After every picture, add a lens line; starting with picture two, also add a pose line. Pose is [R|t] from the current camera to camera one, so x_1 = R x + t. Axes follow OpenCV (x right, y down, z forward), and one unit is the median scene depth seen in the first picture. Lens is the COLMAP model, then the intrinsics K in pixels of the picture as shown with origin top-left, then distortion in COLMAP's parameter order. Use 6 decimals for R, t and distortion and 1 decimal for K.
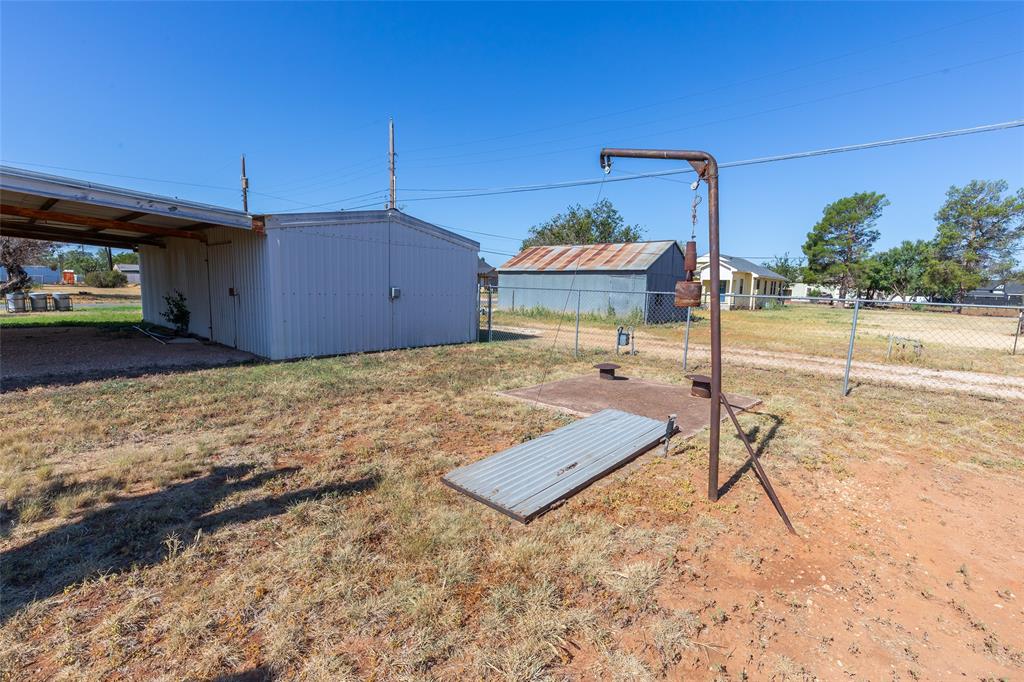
lens RADIAL K [[460.9, 0, 511.5], [0, 460.9, 338.3], [0, 0, 1]] dist [0.010140, -0.002200]
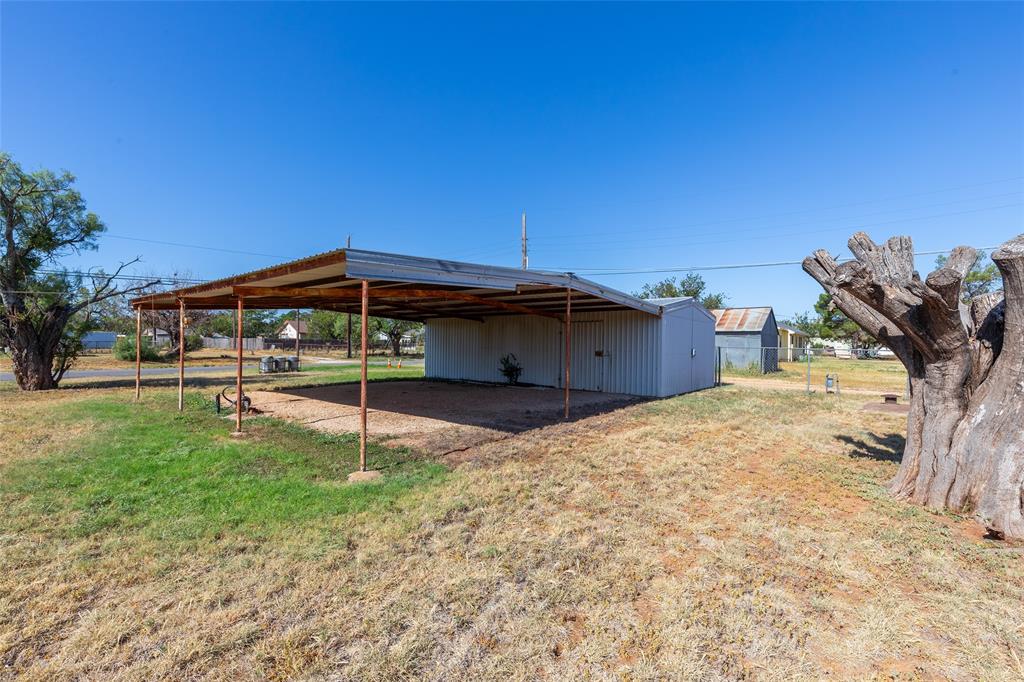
lens RADIAL K [[460.9, 0, 513.5], [0, 460.9, 347.2], [0, 0, 1]] dist [0.010140, -0.002200]
pose [[0.998756, -0.015006, 0.047544, -0.277918], [0.019827, 0.994526, -0.102593, 0.008988], [-0.045744, 0.103408, 0.993587, -0.145851]]
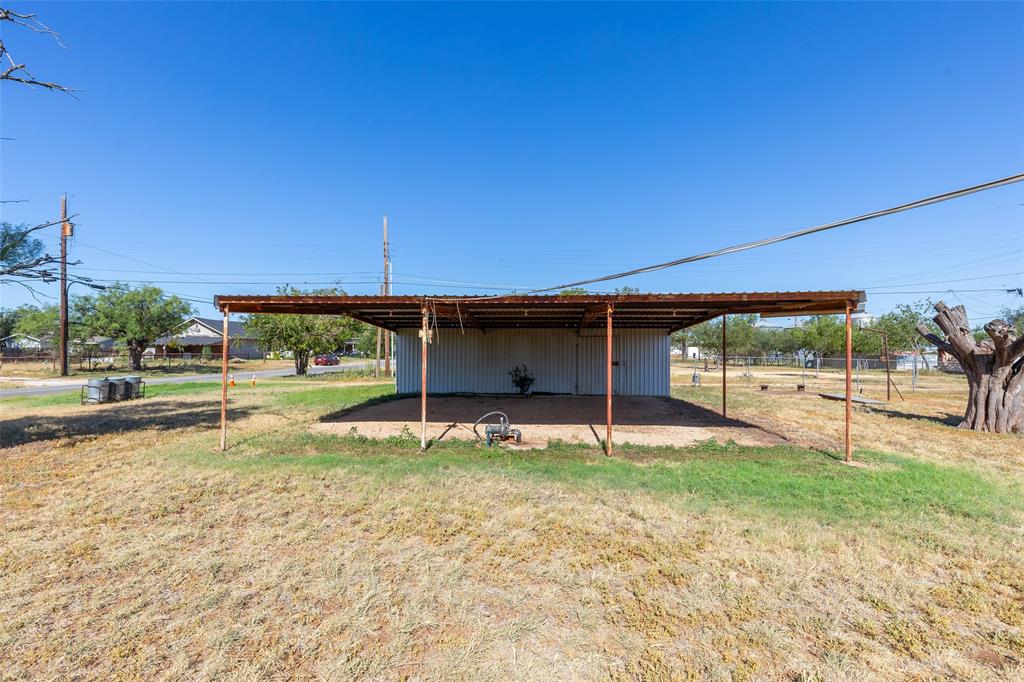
lens RADIAL K [[460.9, 0, 502.8], [0, 460.9, 341.2], [0, 0, 1]] dist [0.010140, -0.002200]
pose [[0.778317, -0.008015, 0.627820, -0.604741], [0.086112, 0.991832, -0.094092, -0.015170], [-0.621938, 0.127296, 0.772651, -0.039834]]
